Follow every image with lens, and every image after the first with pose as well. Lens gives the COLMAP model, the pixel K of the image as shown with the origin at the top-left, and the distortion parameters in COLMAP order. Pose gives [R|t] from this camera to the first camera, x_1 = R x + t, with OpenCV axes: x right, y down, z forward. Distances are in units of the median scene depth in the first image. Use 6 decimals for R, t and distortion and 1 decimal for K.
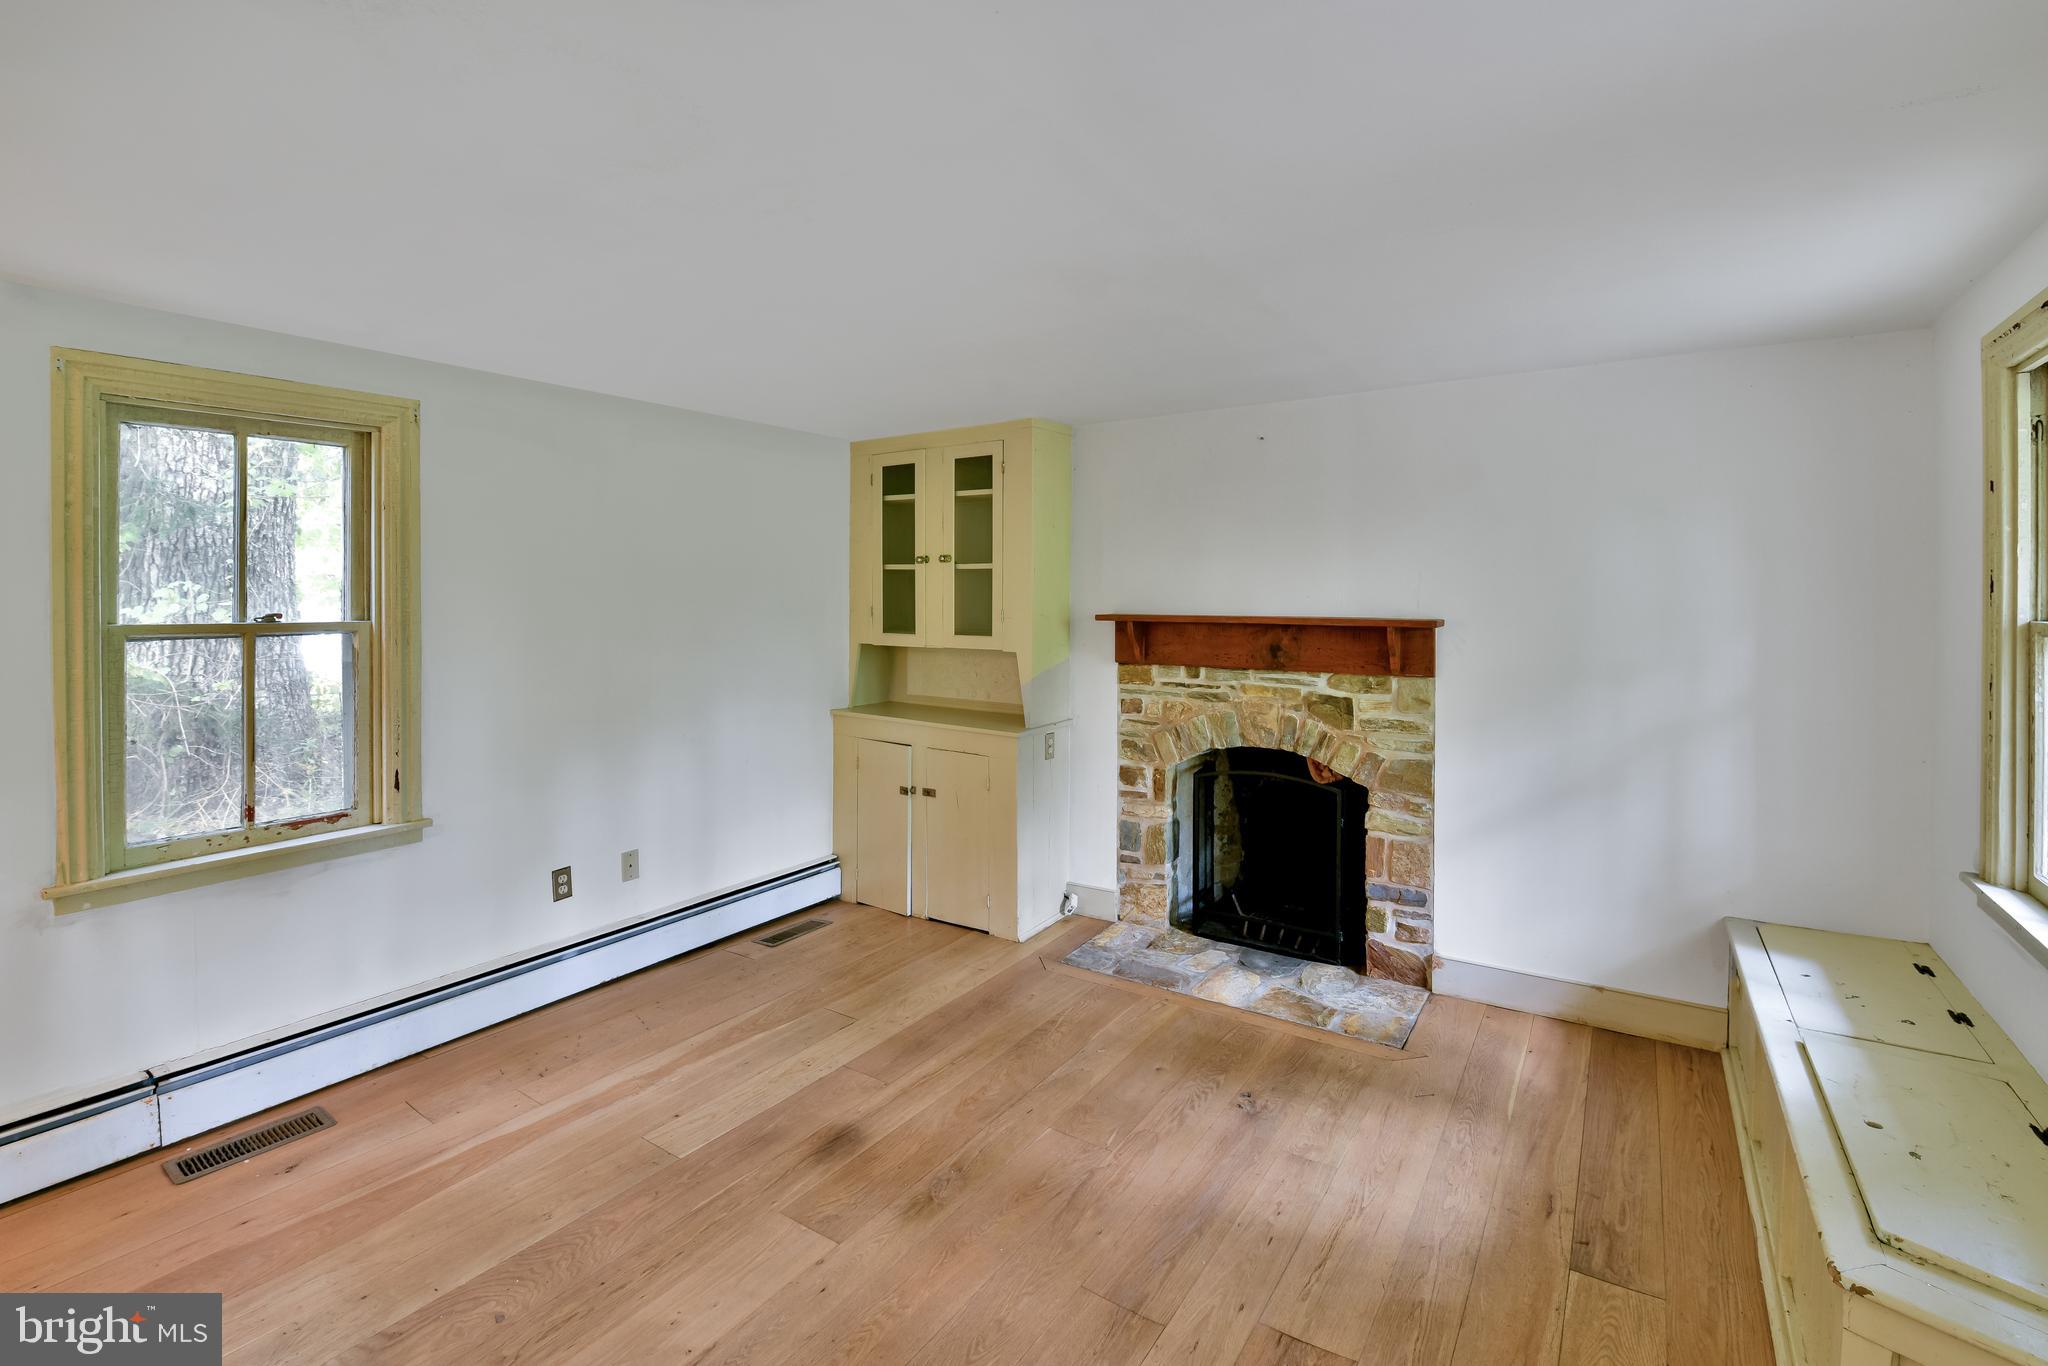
lens RADIAL K [[900.9, 0, 1032.3], [0, 900.9, 602.0], [0, 0, 1]] dist [-0.000815, -0.009126]
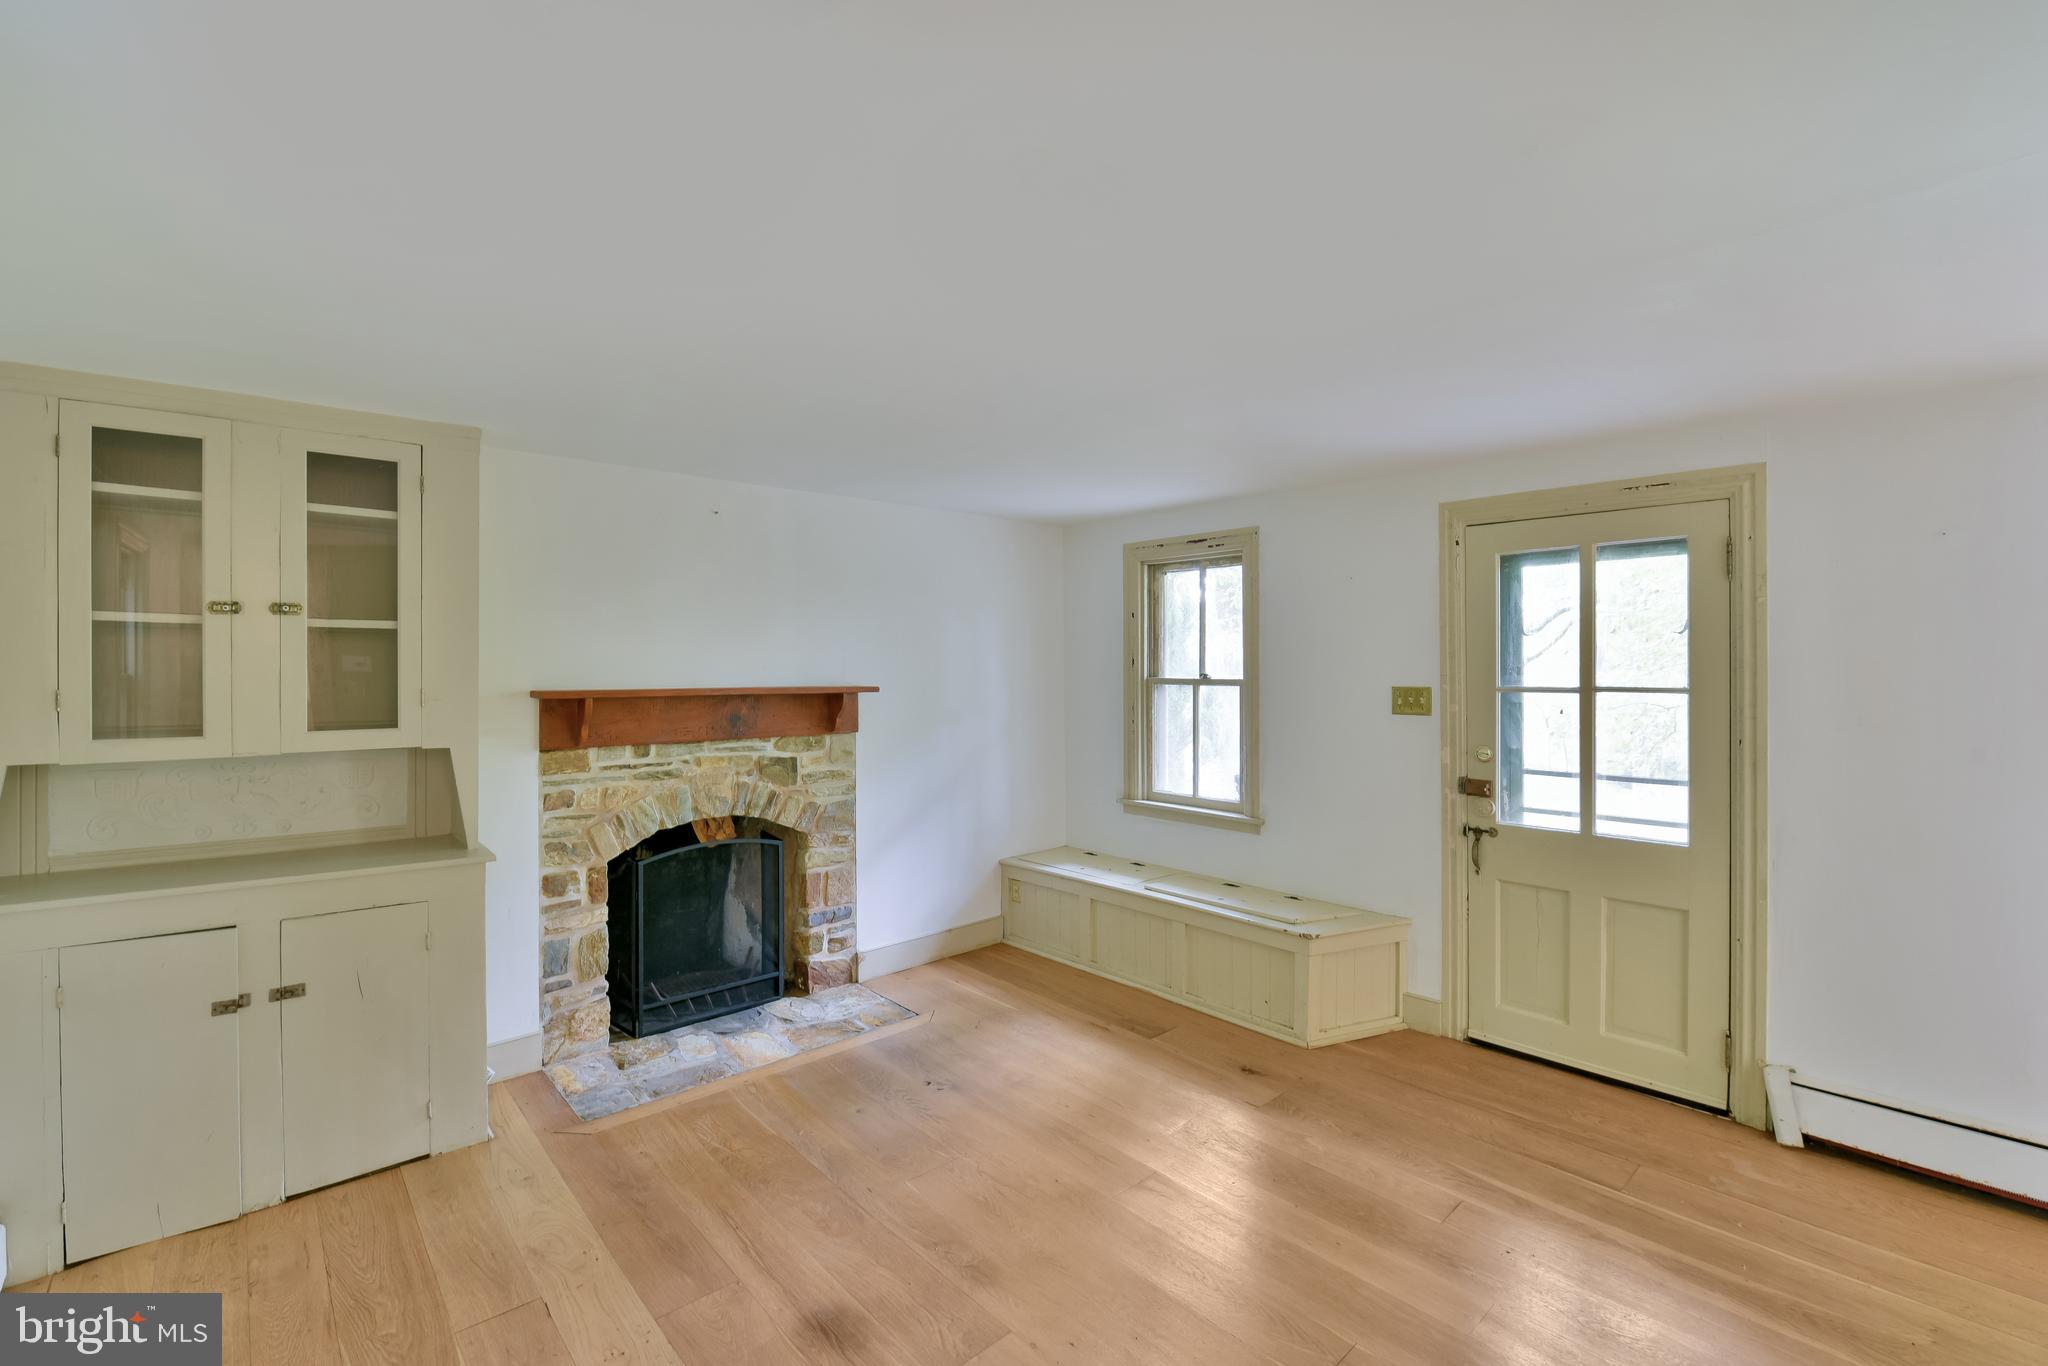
lens RADIAL K [[886.1, 0, 1028.9], [0, 886.1, 673.8], [0, 0, 1]] dist [0.000424, -0.008973]
pose [[0.263277, -0.006901, 0.964696, -0.618904], [0.013094, 0.999908, 0.003579, 0.001102], [-0.964631, 0.011689, 0.263343, 0.398915]]
